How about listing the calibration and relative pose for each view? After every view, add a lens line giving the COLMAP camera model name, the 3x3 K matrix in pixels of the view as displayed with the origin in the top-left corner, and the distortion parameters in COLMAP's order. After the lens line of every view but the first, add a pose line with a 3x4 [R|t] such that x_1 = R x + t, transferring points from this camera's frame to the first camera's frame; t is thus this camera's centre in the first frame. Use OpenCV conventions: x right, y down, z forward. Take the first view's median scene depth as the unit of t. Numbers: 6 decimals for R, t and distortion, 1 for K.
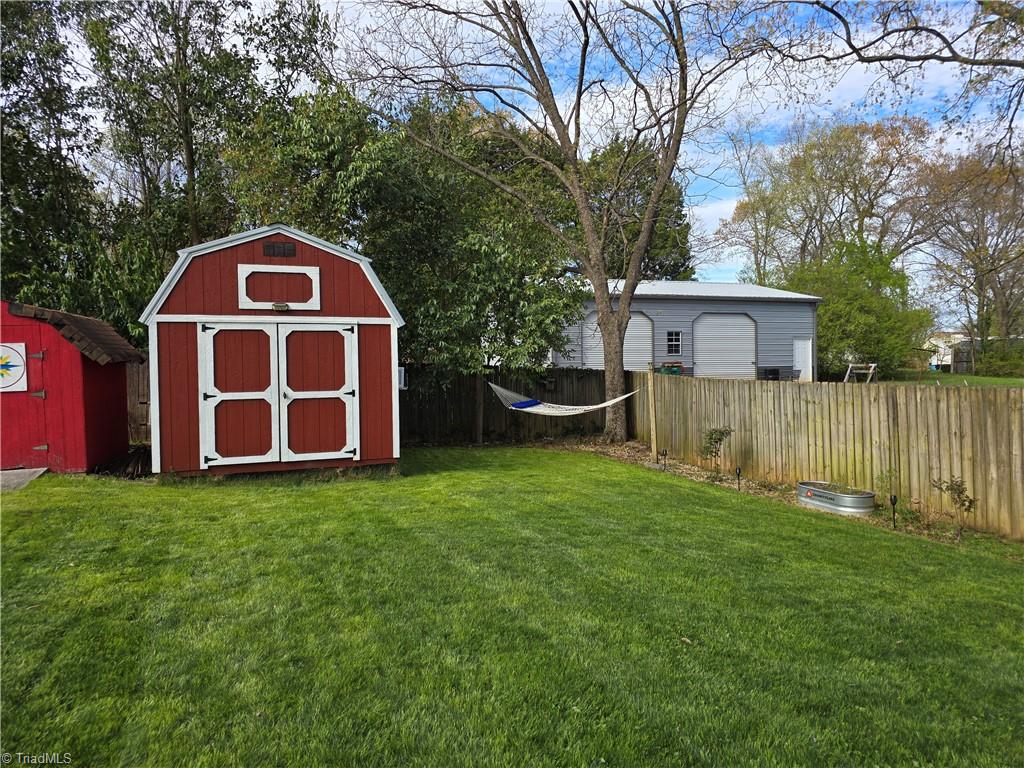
lens RADIAL K [[689.2, 0, 520.9], [0, 689.2, 371.2], [0, 0, 1]] dist [0.060253, -0.054607]
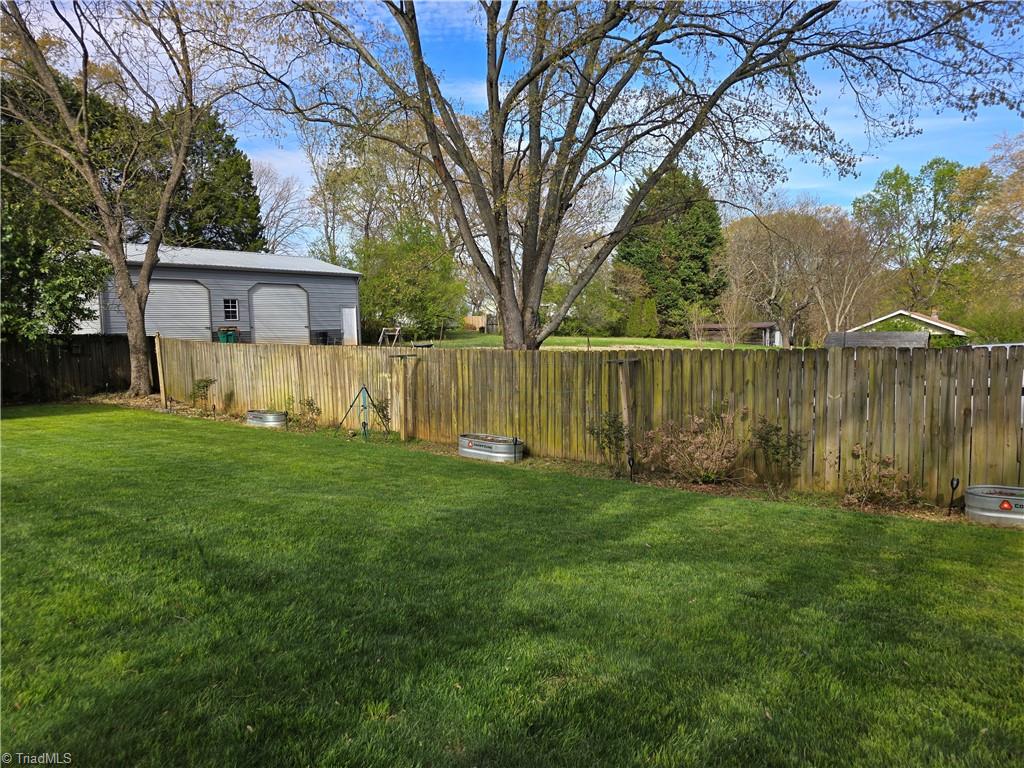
lens RADIAL K [[689.2, 0, 518.7], [0, 689.2, 391.1], [0, 0, 1]] dist [0.060253, -0.054607]
pose [[0.867737, -0.054109, 0.494069, 0.171105], [0.011557, 0.995984, 0.088779, -0.010730], [-0.496889, -0.071327, 0.864878, -0.628161]]
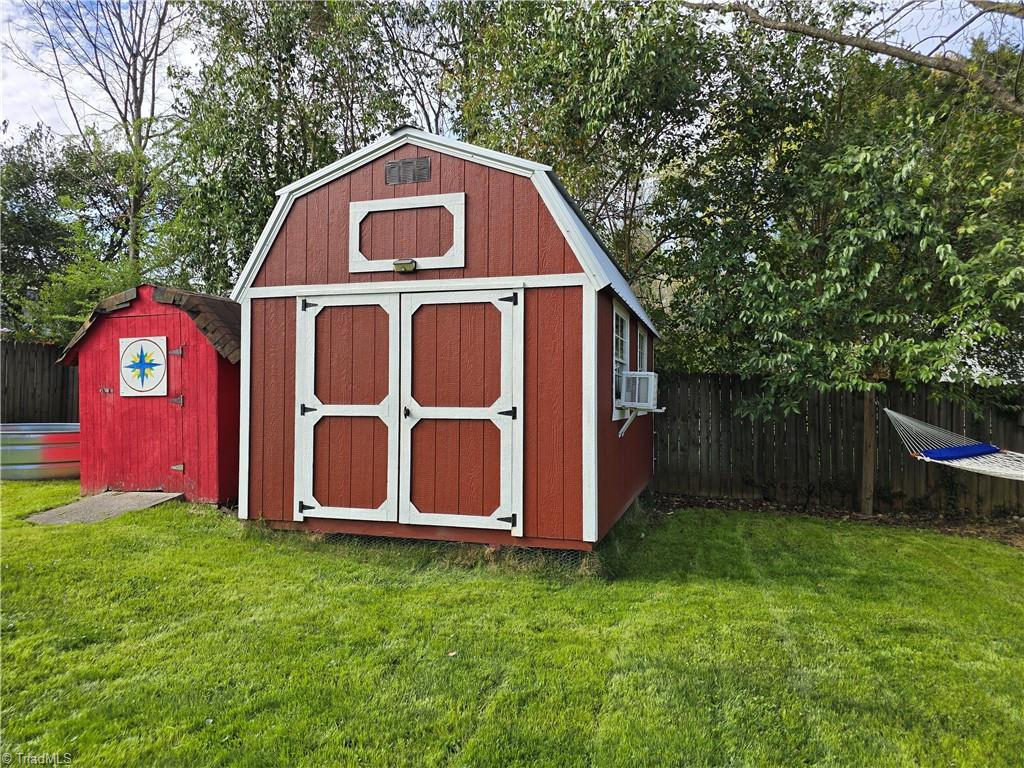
lens RADIAL K [[689.2, 0, 507.2], [0, 689.2, 381.9], [0, 0, 1]] dist [0.060253, -0.054607]
pose [[0.791636, 0.007706, -0.610945, 0.089231], [-0.020263, 0.999702, -0.013647, 0.014502], [0.610657, 0.023183, 0.791556, 0.565798]]
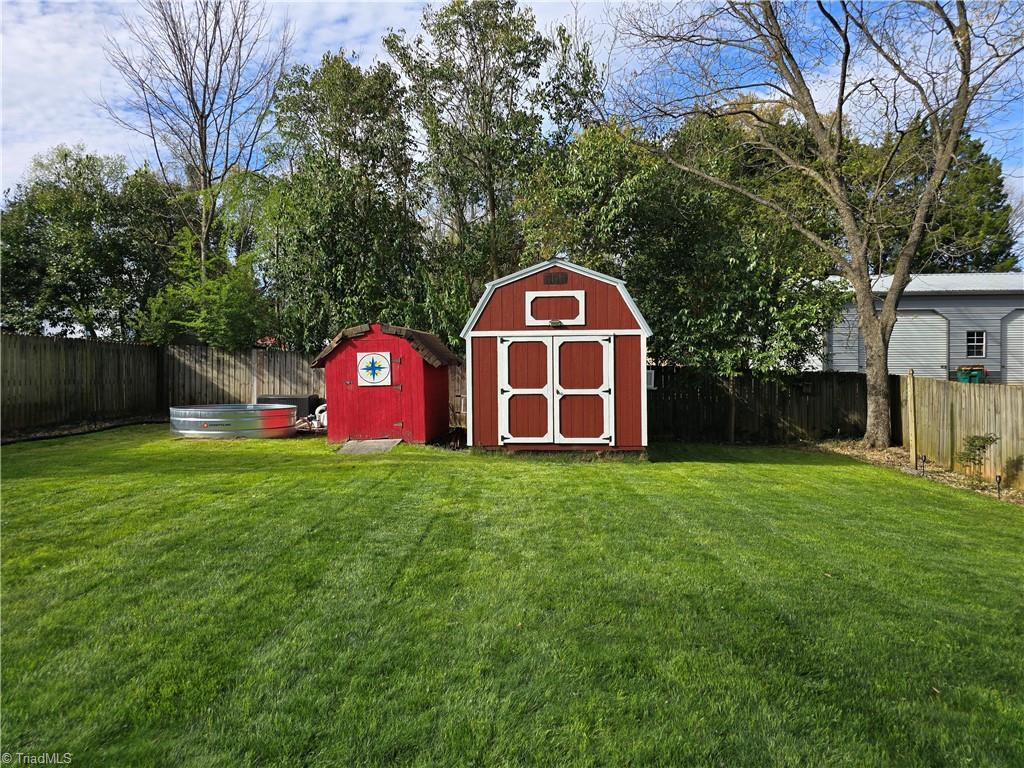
lens RADIAL K [[689.2, 0, 502.5], [0, 689.2, 376.5], [0, 0, 1]] dist [0.060253, -0.054607]
pose [[0.913539, 0.010932, -0.406605, 0.083974], [-0.008298, 0.999932, 0.008242, -0.003150], [0.406668, -0.004155, 0.913567, -0.204363]]
